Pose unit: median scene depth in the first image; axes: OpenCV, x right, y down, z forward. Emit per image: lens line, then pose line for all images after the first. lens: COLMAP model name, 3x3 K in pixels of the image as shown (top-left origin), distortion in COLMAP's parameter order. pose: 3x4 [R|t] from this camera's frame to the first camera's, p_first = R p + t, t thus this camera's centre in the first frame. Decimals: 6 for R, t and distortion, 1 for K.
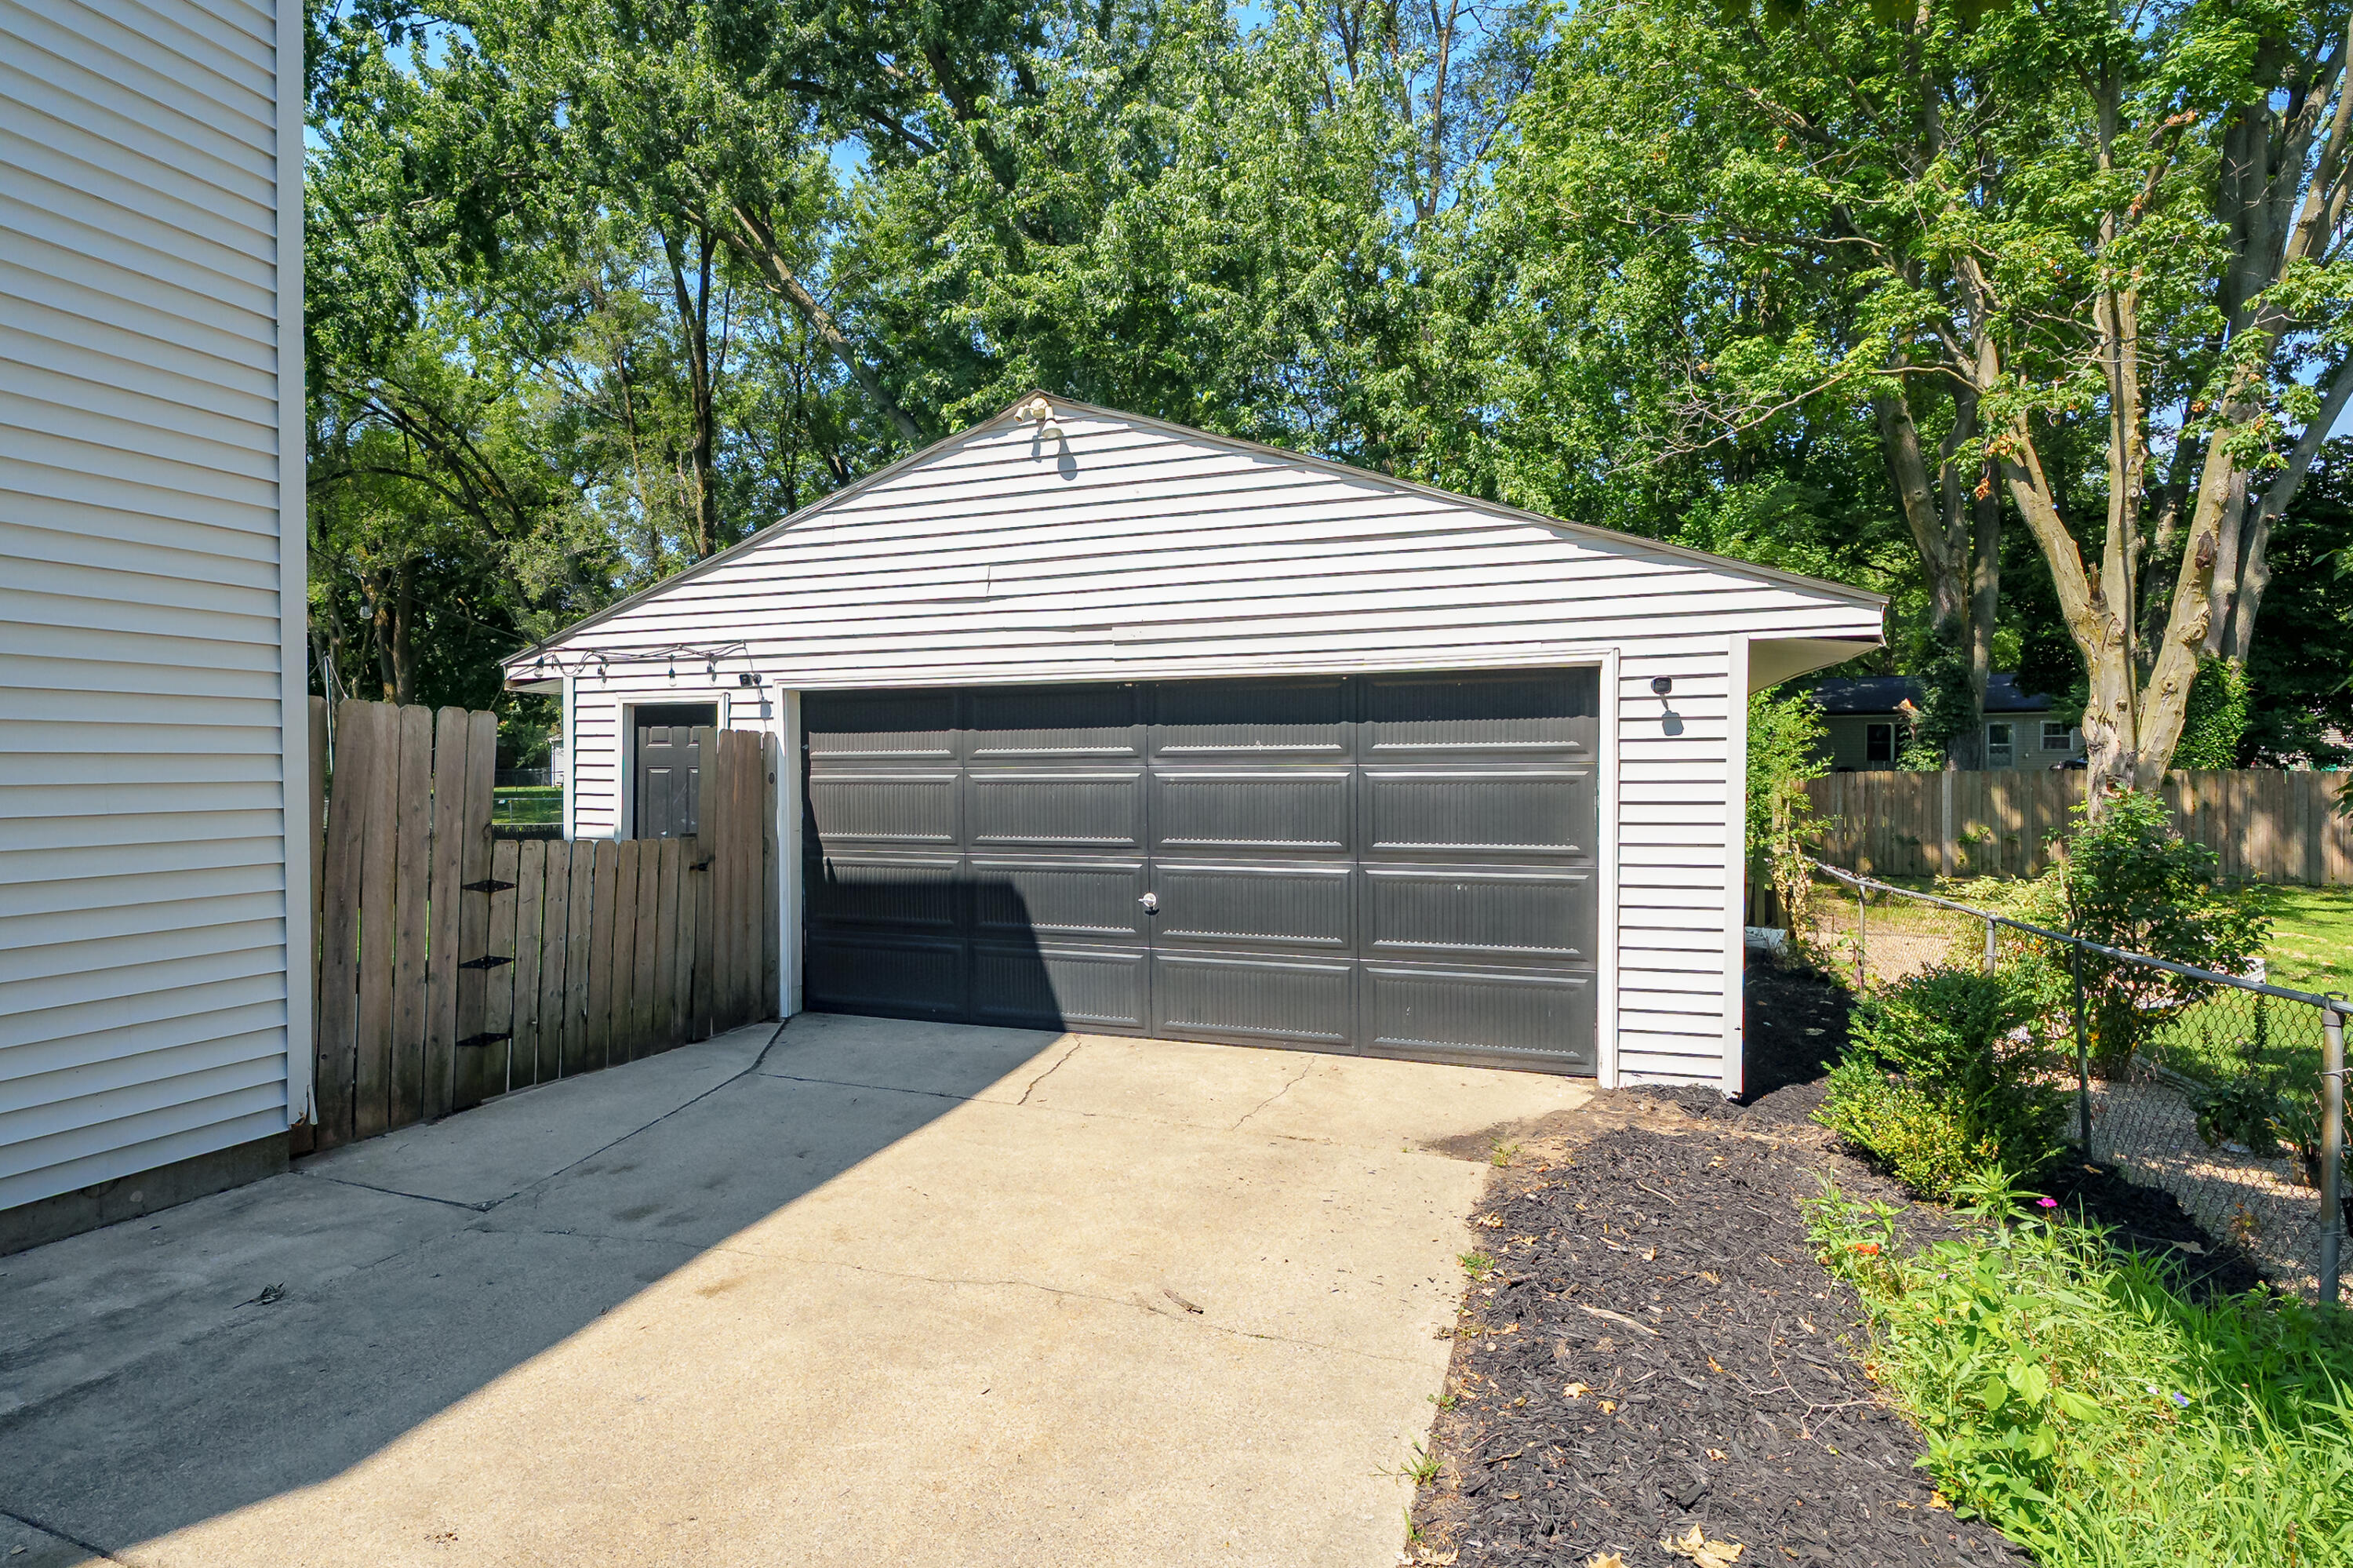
lens RADIAL K [[1163.2, 0, 1167.7], [0, 1163.2, 784.7], [0, 0, 1]] dist [-0.000752, -0.000271]
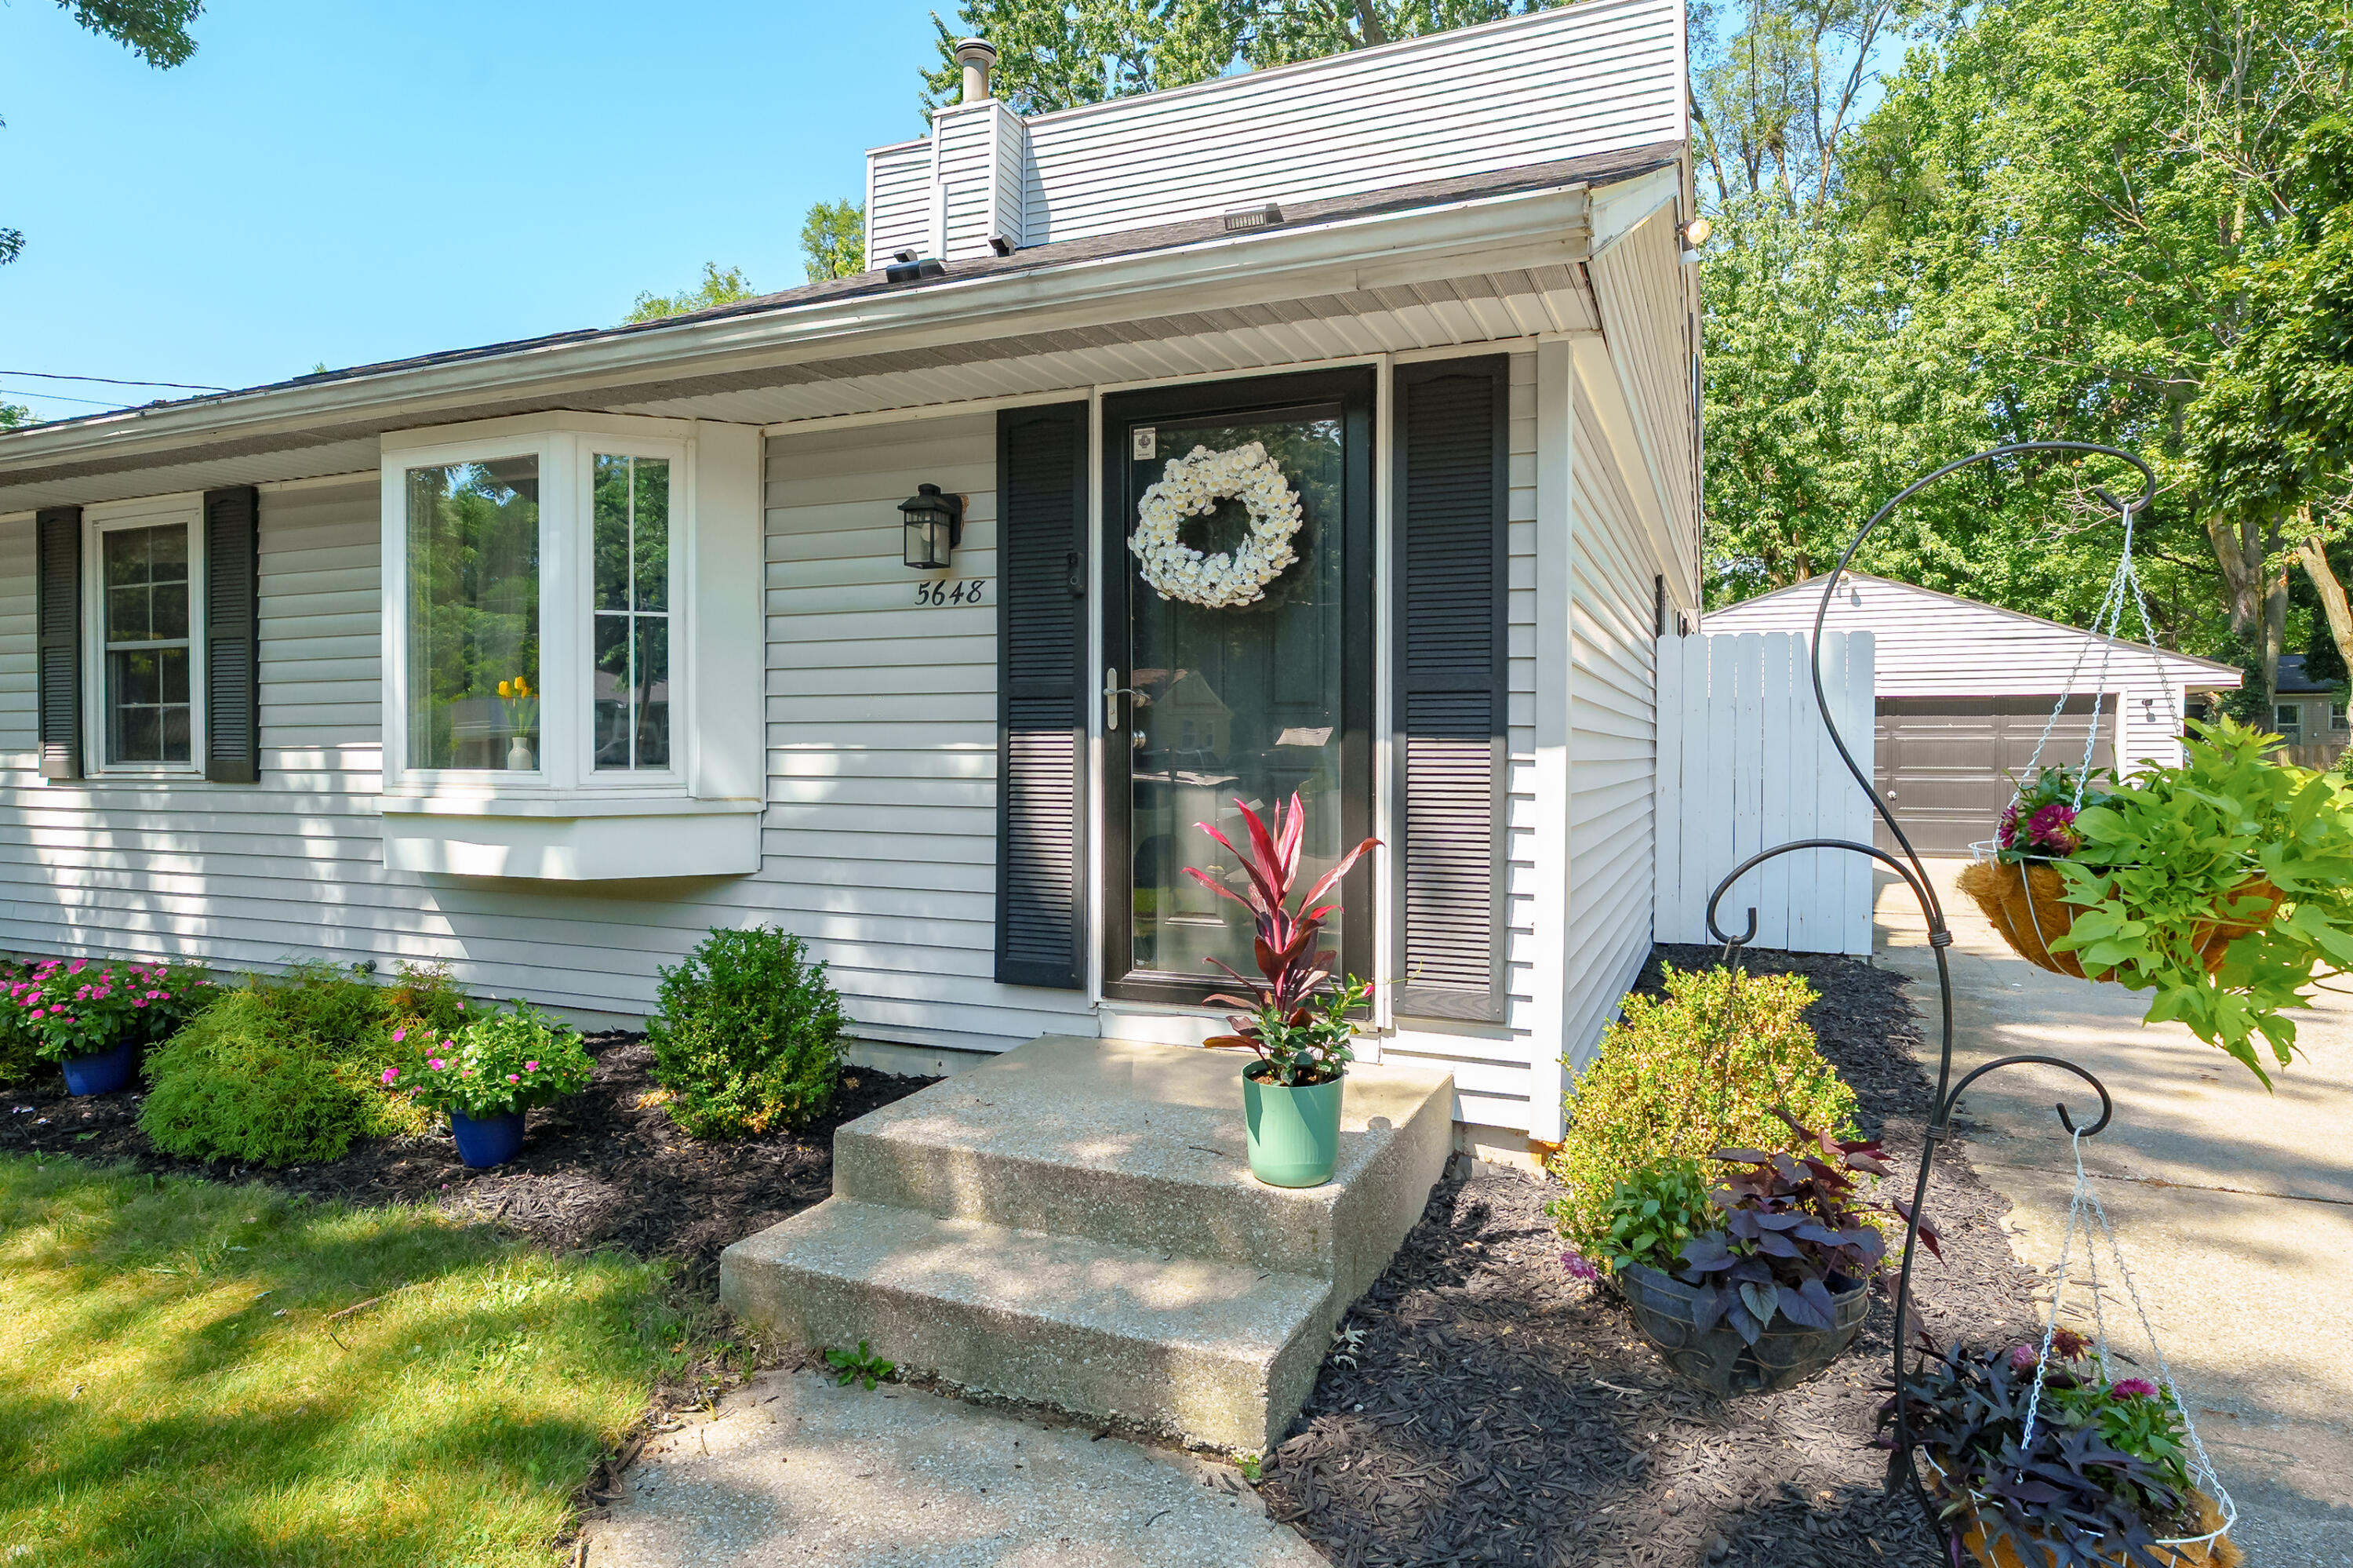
lens RADIAL K [[1382.0, 0, 1174.7], [0, 1382.0, 766.4], [0, 0, 1]] dist [0.002228, -0.001123]
pose [[0.998368, 0.006132, -0.056776, -1.244142], [-0.006211, 0.999980, -0.001204, 0.057513], [0.056767, 0.001555, 0.998386, -1.738633]]
